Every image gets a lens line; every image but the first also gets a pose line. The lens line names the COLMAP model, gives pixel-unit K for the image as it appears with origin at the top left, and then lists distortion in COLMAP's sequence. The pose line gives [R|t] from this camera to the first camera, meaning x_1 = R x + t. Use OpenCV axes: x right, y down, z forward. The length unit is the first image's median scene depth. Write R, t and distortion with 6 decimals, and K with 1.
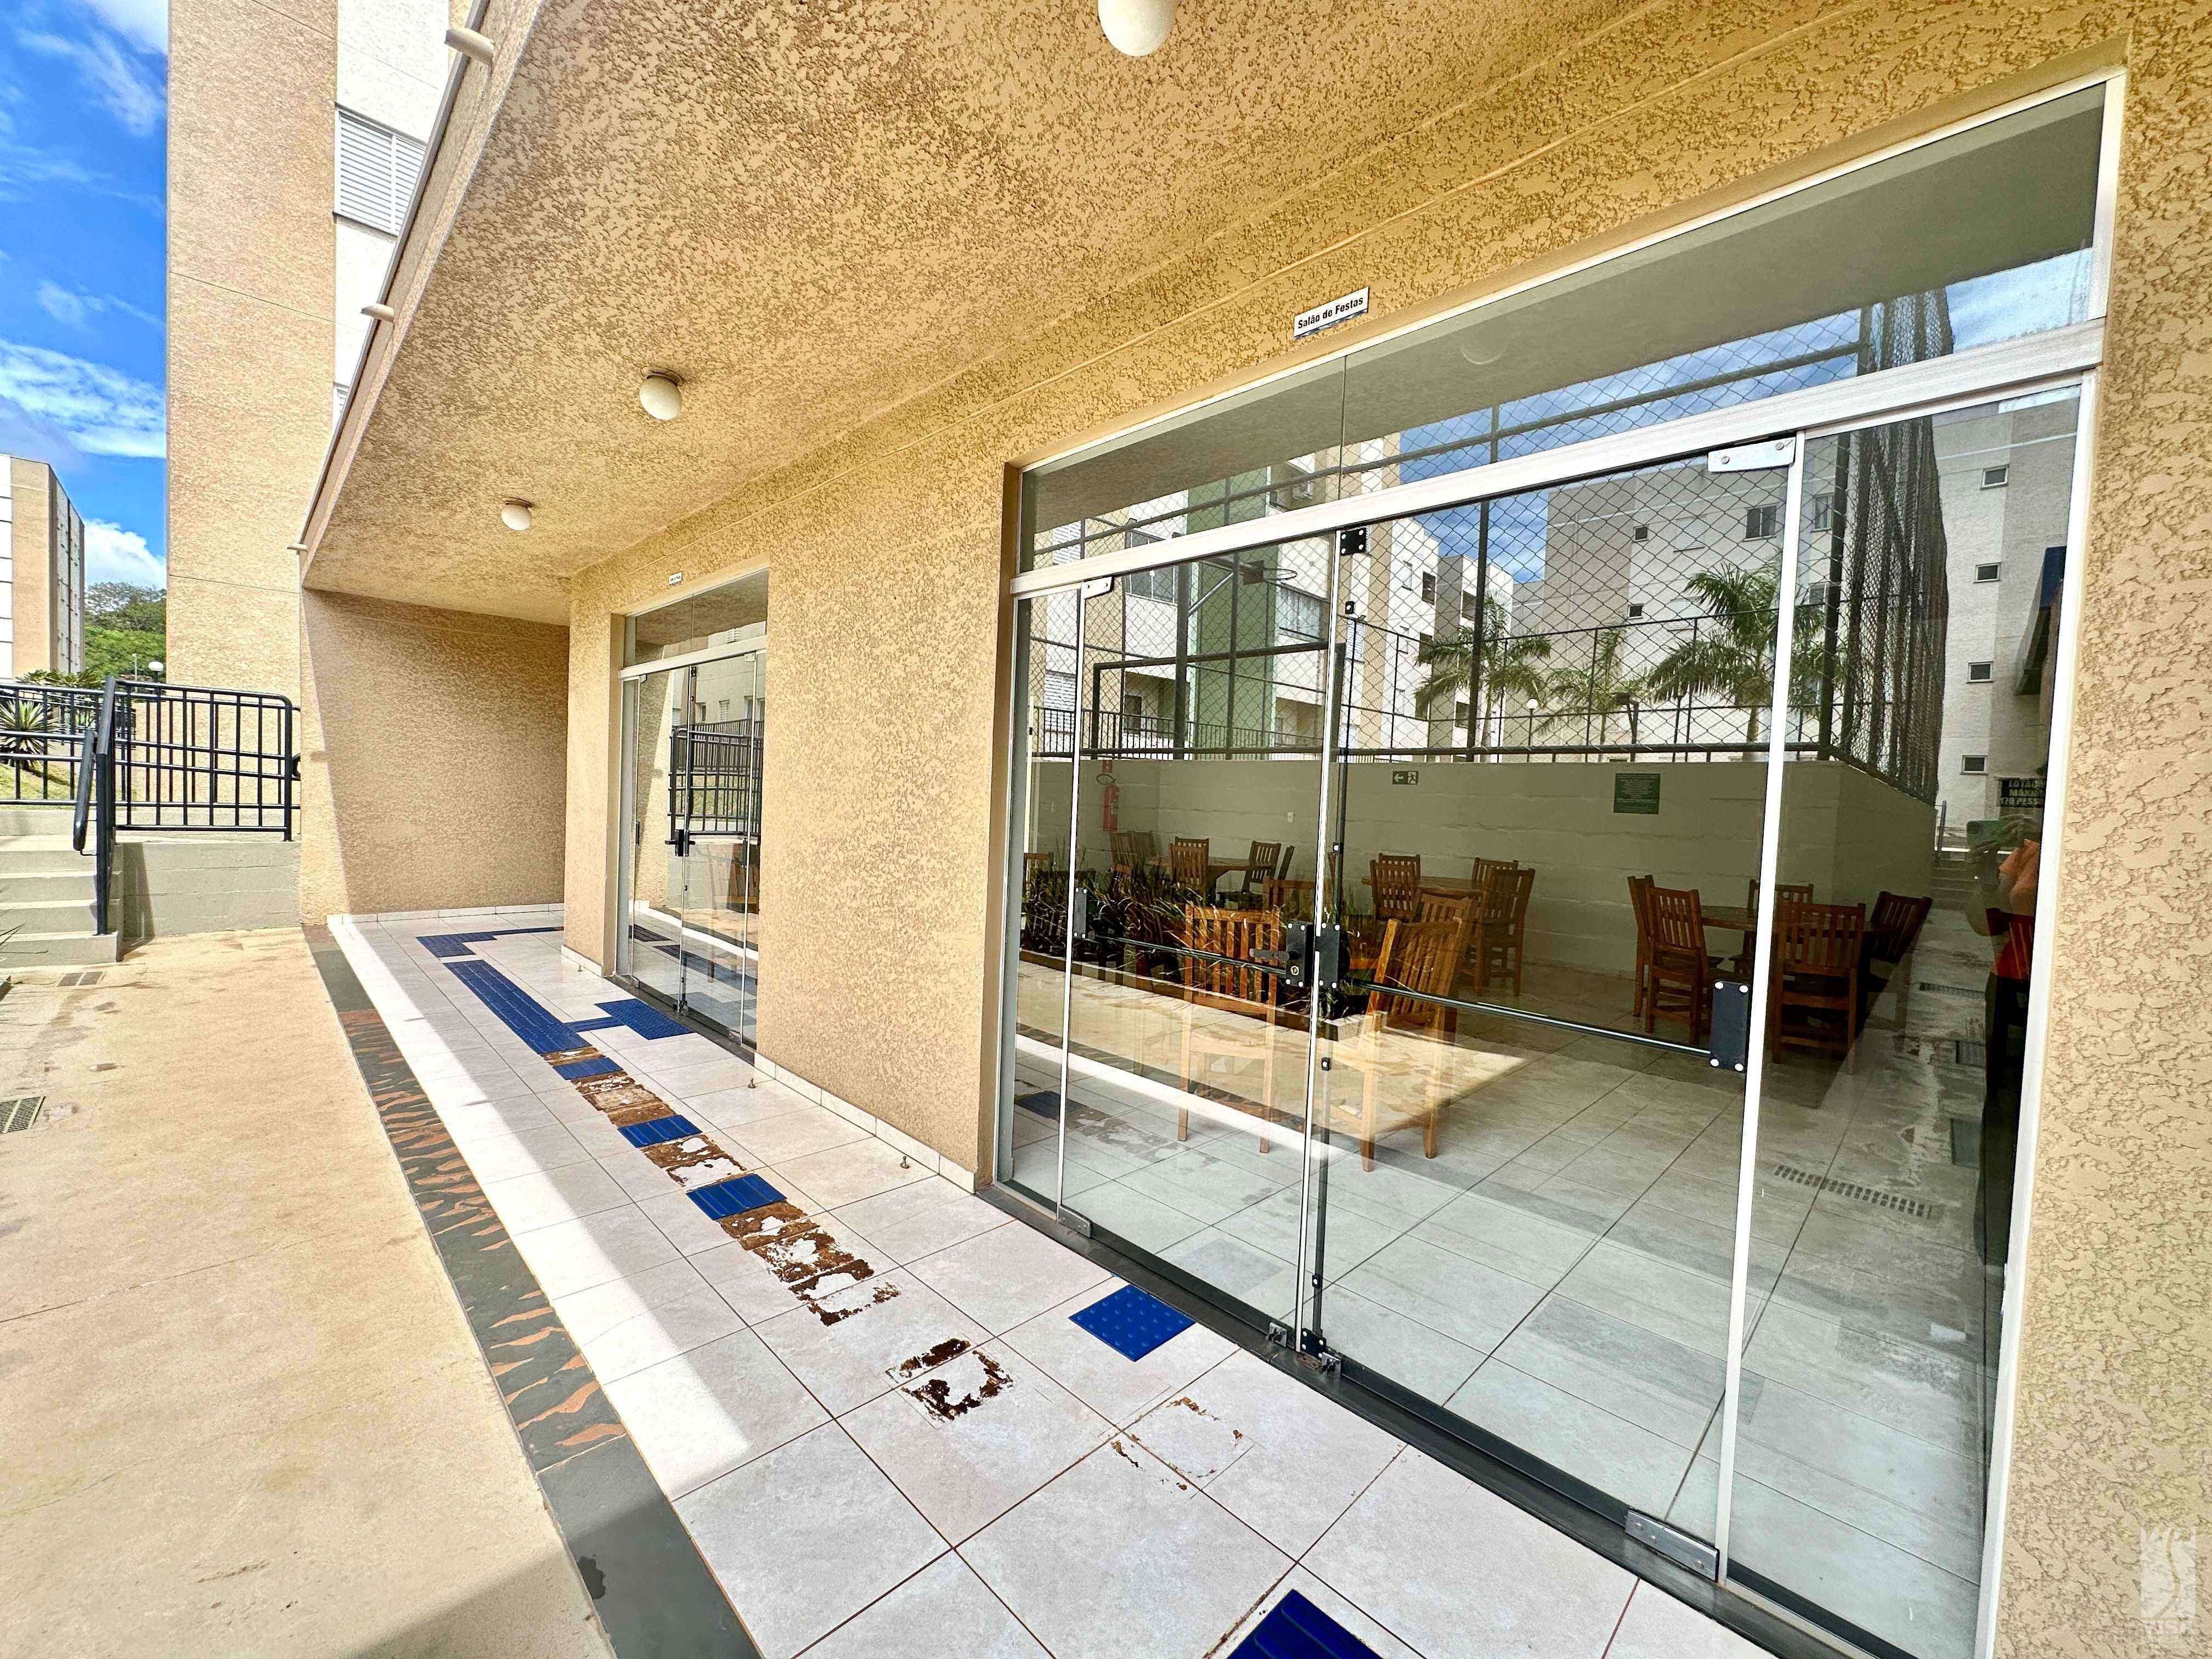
lens RADIAL K [[881.6, 0, 1102.5], [0, 881.6, 830.8], [0, 0, 1]] dist [-0.001512, -0.000096]
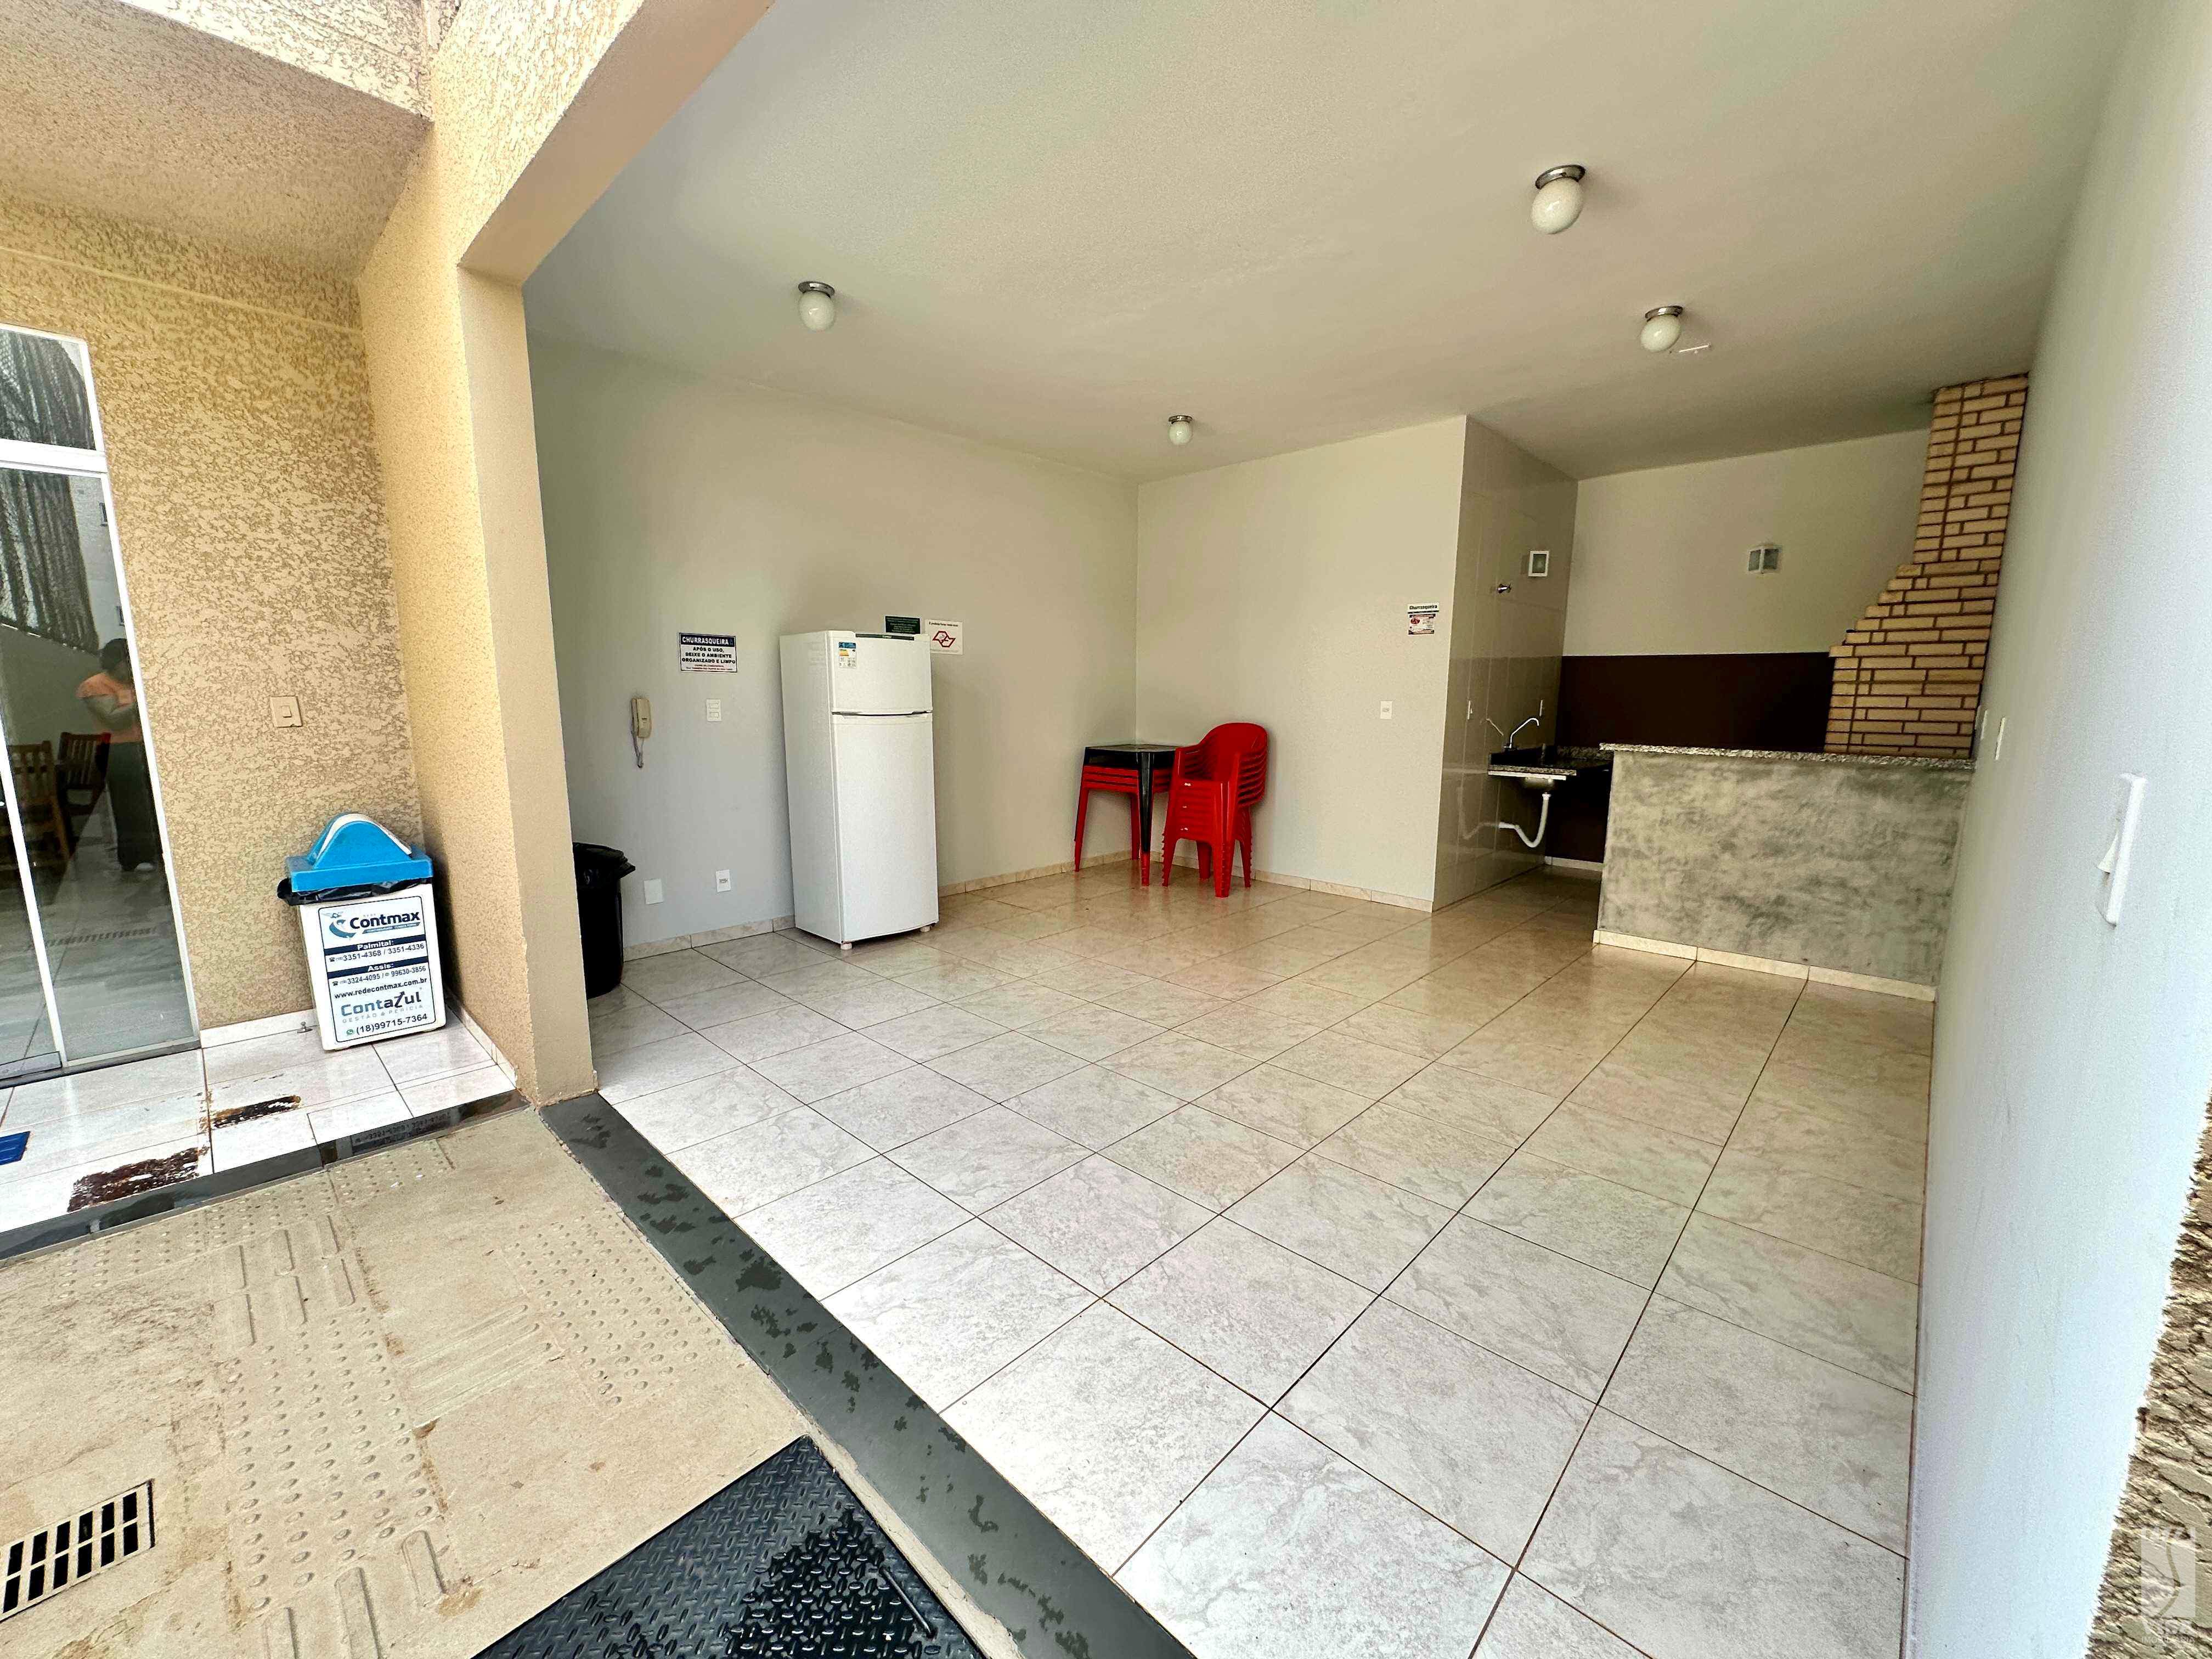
lens RADIAL K [[881.6, 0, 1106.5], [0, 881.6, 830.9], [0, 0, 1]] dist [-0.001512, -0.000096]
pose [[-0.028316, -0.200260, 0.979334, -1.548276], [0.034298, 0.978955, 0.201174, 0.036776], [-0.999010, 0.039285, -0.020851, -1.702546]]
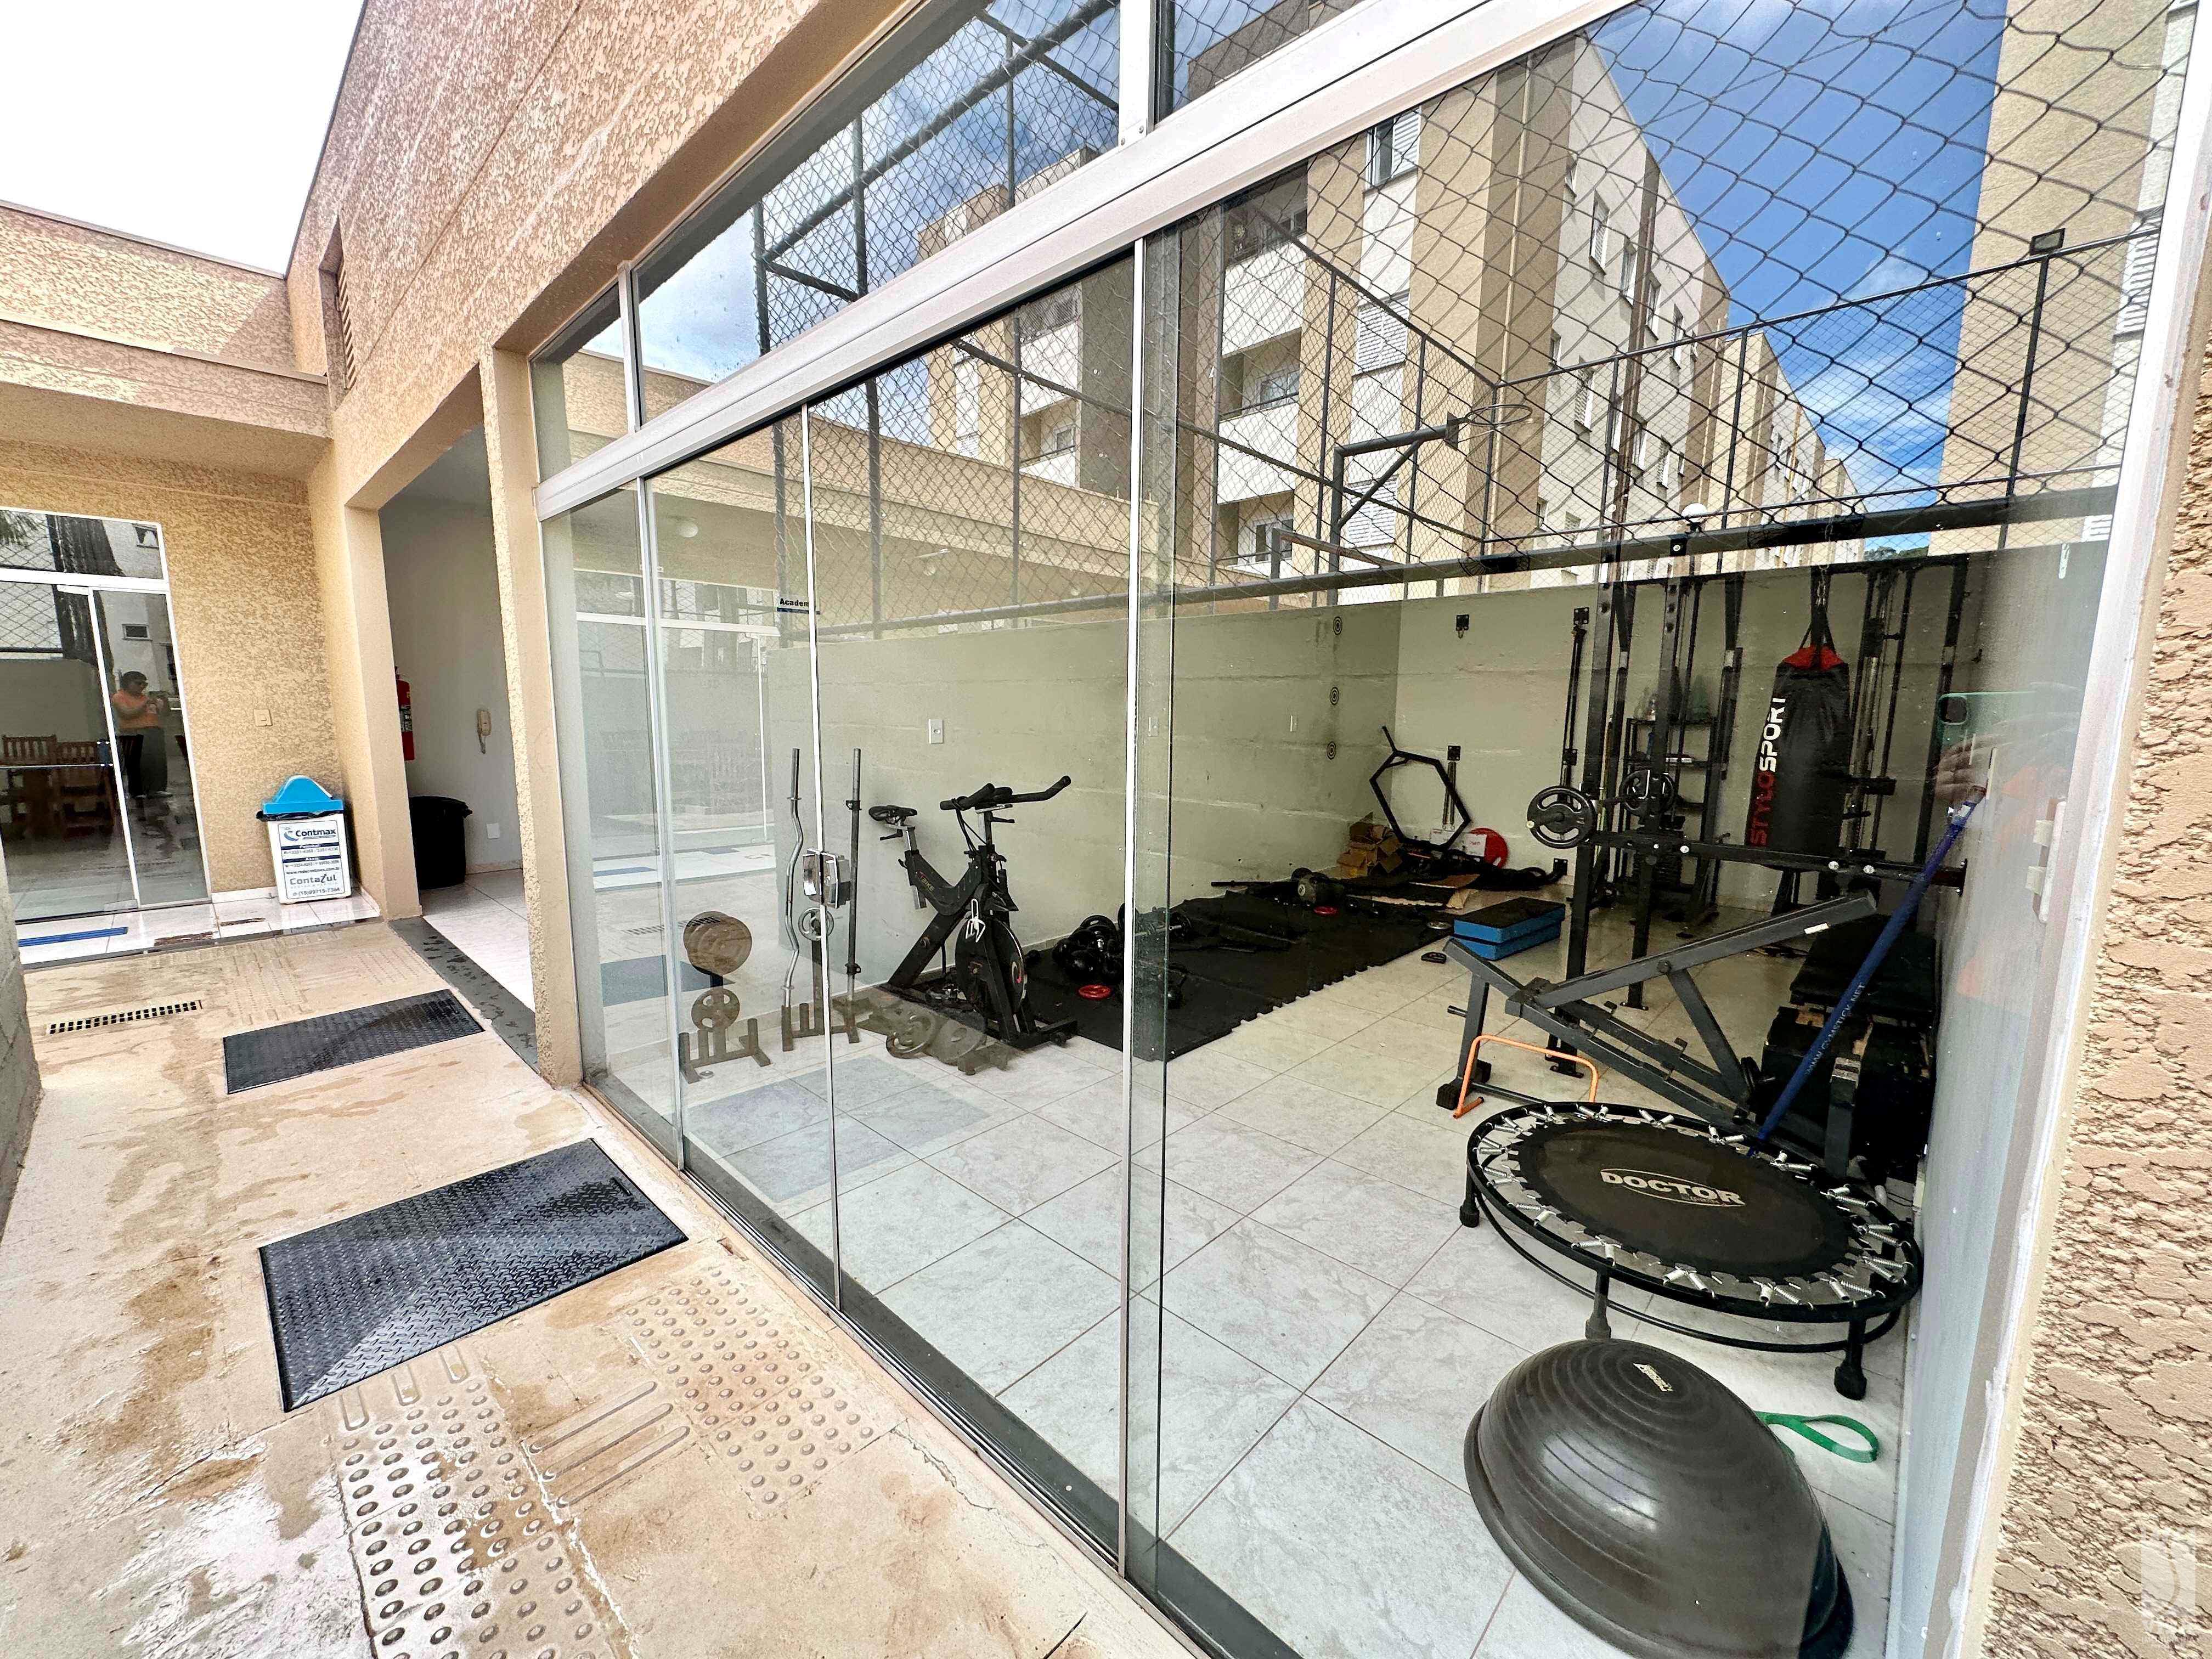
lens RADIAL K [[881.6, 0, 1101.7], [0, 881.6, 835.3], [0, 0, 1]] dist [-0.001512, -0.000096]
pose [[-0.029502, -0.186081, 0.982091, -3.828606], [0.030374, 0.981898, 0.186957, 0.006756], [-0.999103, 0.035345, -0.023316, -3.785085]]
